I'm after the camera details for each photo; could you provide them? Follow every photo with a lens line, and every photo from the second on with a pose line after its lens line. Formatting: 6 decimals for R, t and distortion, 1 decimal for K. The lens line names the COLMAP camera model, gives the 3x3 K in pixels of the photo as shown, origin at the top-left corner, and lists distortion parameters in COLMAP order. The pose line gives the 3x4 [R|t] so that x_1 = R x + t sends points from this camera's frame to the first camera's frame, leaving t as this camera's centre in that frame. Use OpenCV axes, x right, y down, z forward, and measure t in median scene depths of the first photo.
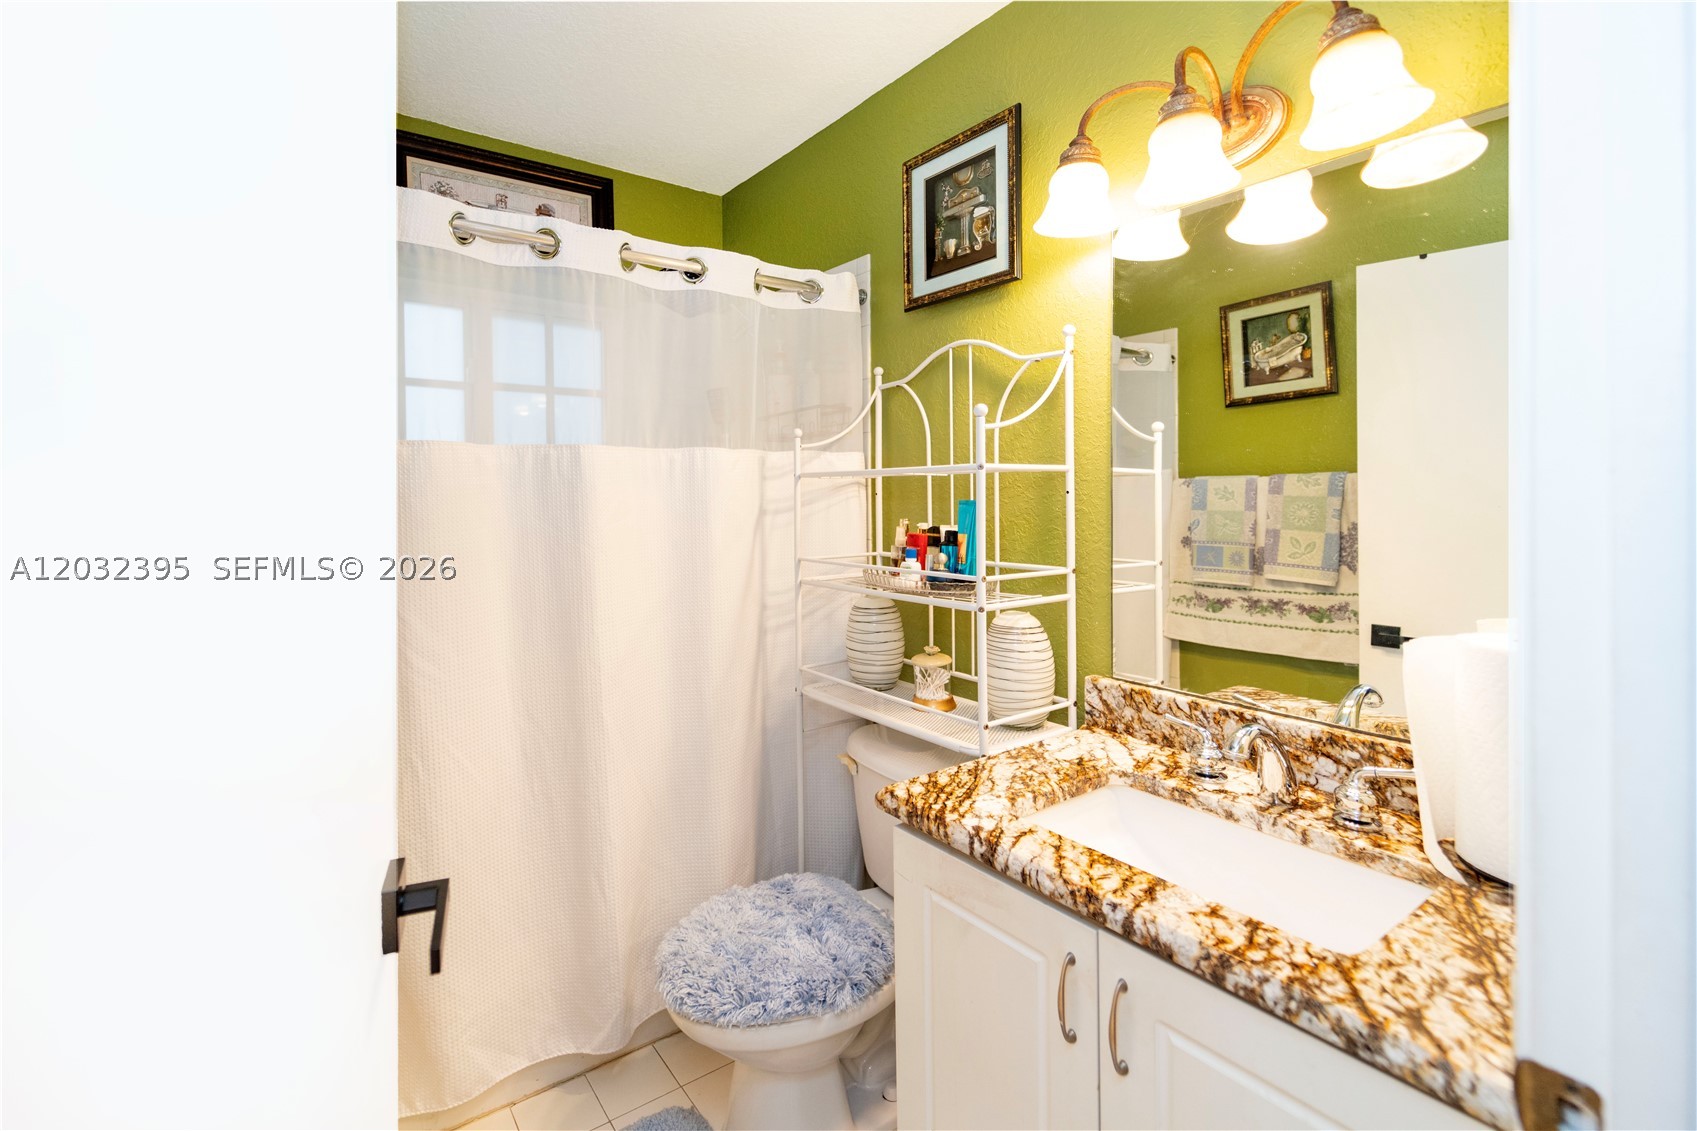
lens RADIAL K [[748.5, 0, 769.2], [0, 748.5, 532.8], [0, 0, 1]] dist [0.001732, -0.003451]
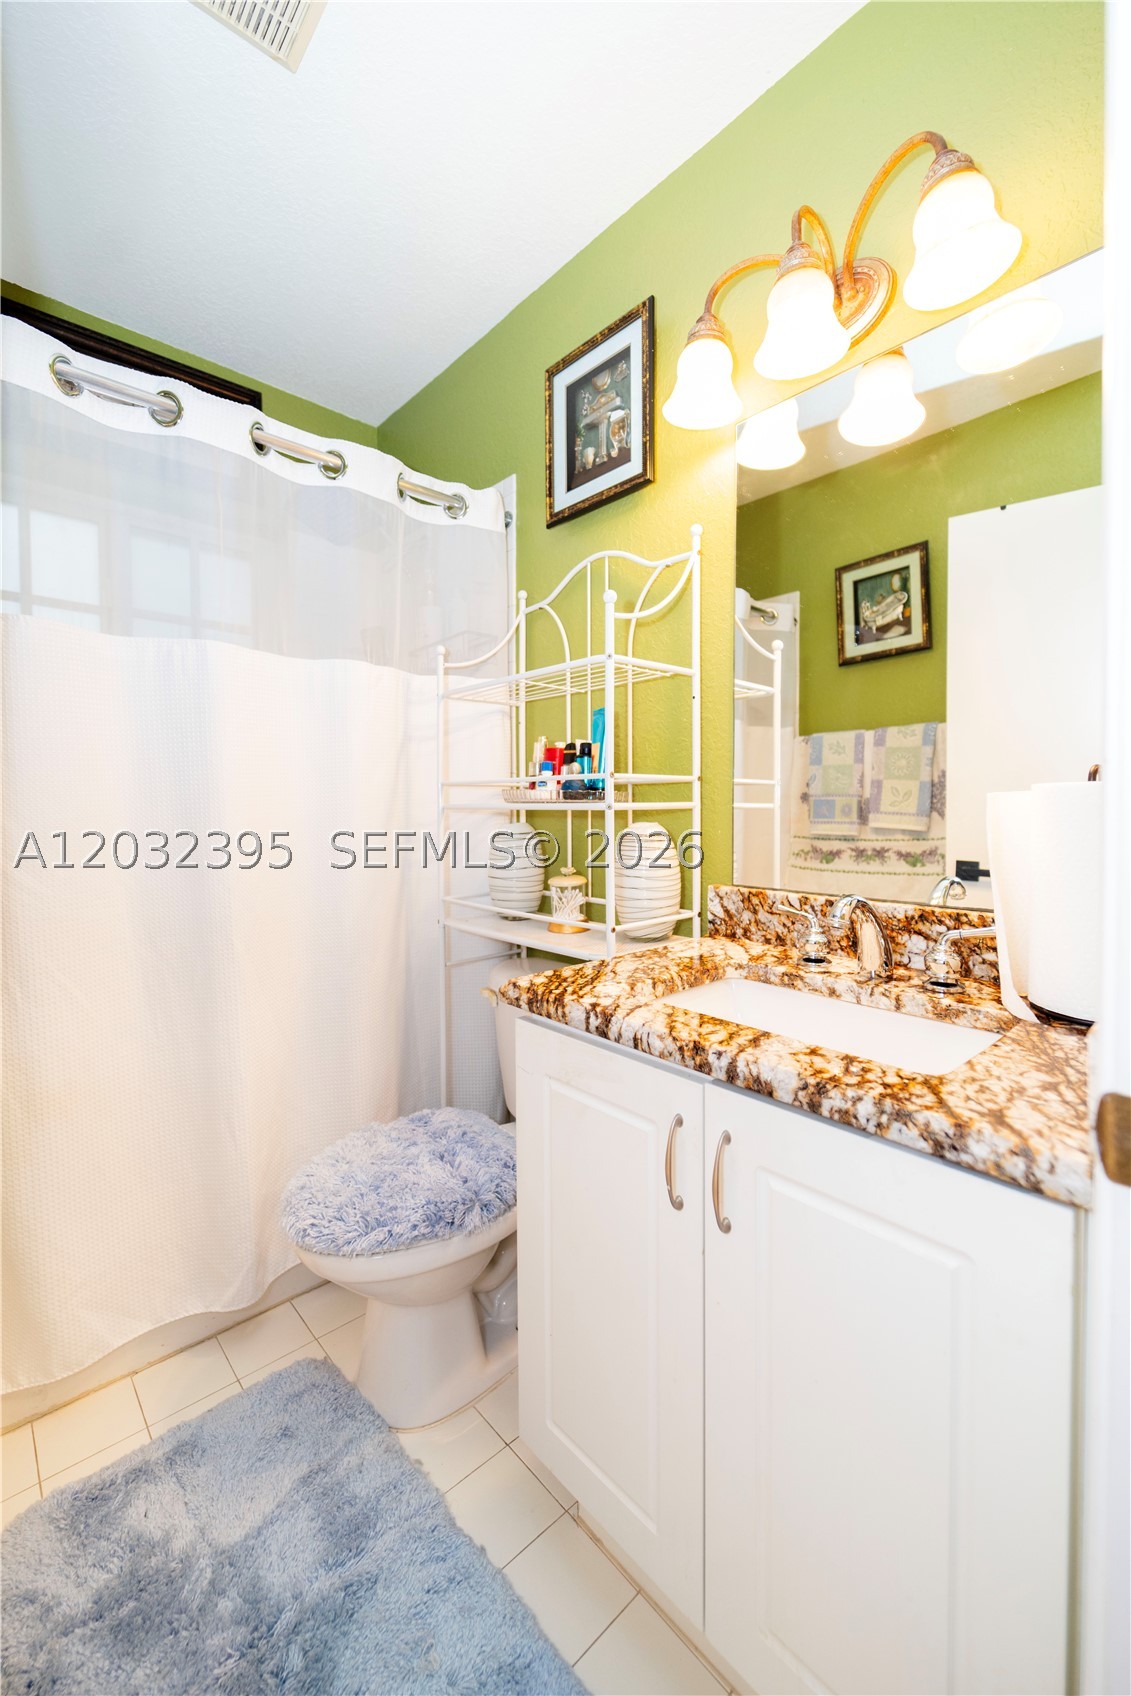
lens RADIAL K [[705.5, 0, 540.7], [0, 705.5, 804.6], [0, 0, 1]] dist [-0.002124, -0.000735]
pose [[0.989053, 0.027220, 0.145026, 0.051727], [-0.024552, 0.999495, -0.020155, 0.118207], [-0.145502, 0.016374, 0.989222, 0.068028]]
